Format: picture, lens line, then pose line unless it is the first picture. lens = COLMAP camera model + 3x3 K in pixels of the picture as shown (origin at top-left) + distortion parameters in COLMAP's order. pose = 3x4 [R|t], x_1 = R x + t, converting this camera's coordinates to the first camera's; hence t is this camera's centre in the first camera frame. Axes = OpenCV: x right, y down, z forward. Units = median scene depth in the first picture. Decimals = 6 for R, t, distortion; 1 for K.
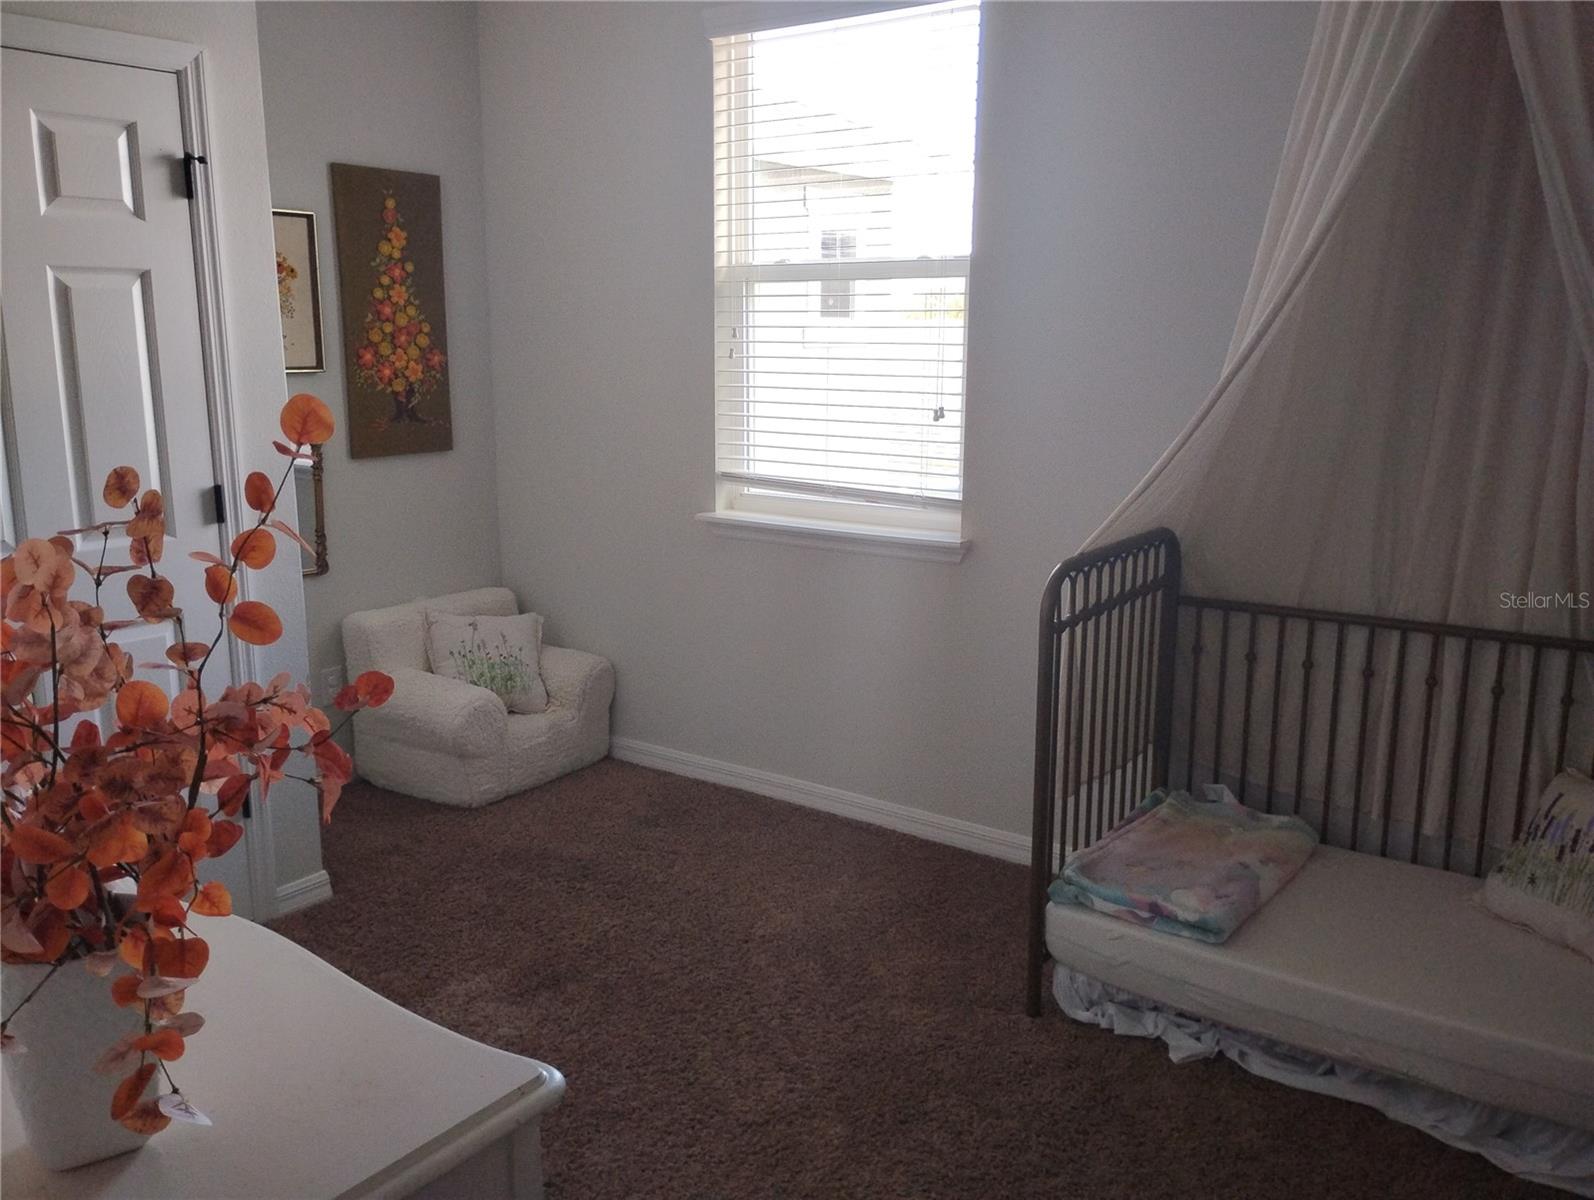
lens RADIAL K [[1322.8, 0, 797.0], [0, 1322.8, 600.0], [0, 0, 1]] dist [0.046853, -0.060329]
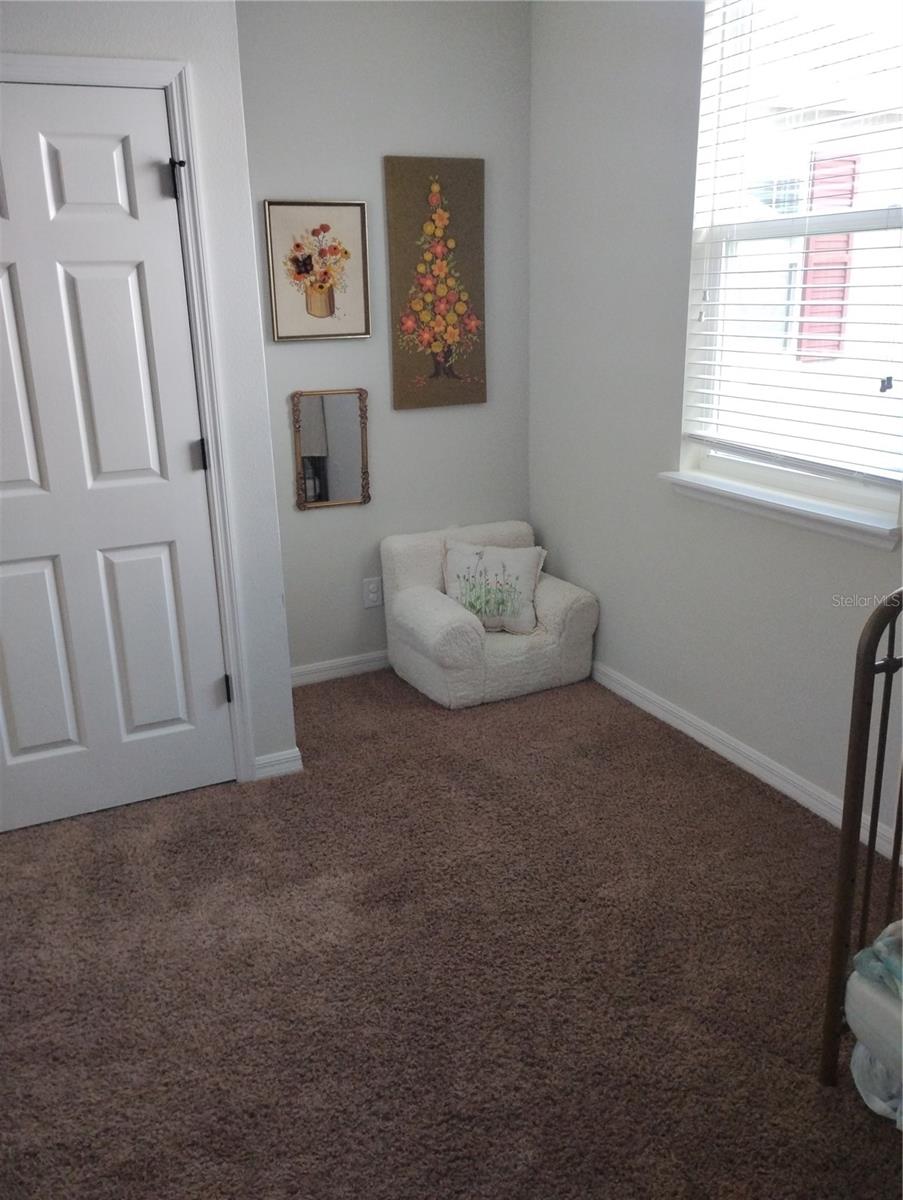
lens RADIAL K [[995.9, 0, 449.5], [0, 995.9, 598.3], [0, 0, 1]] dist [0.046853, -0.060329]
pose [[0.873837, 0.119686, -0.471257, 0.160830], [-0.069185, 0.989975, 0.123140, -0.051239], [0.481271, -0.075000, 0.873358, 0.213216]]
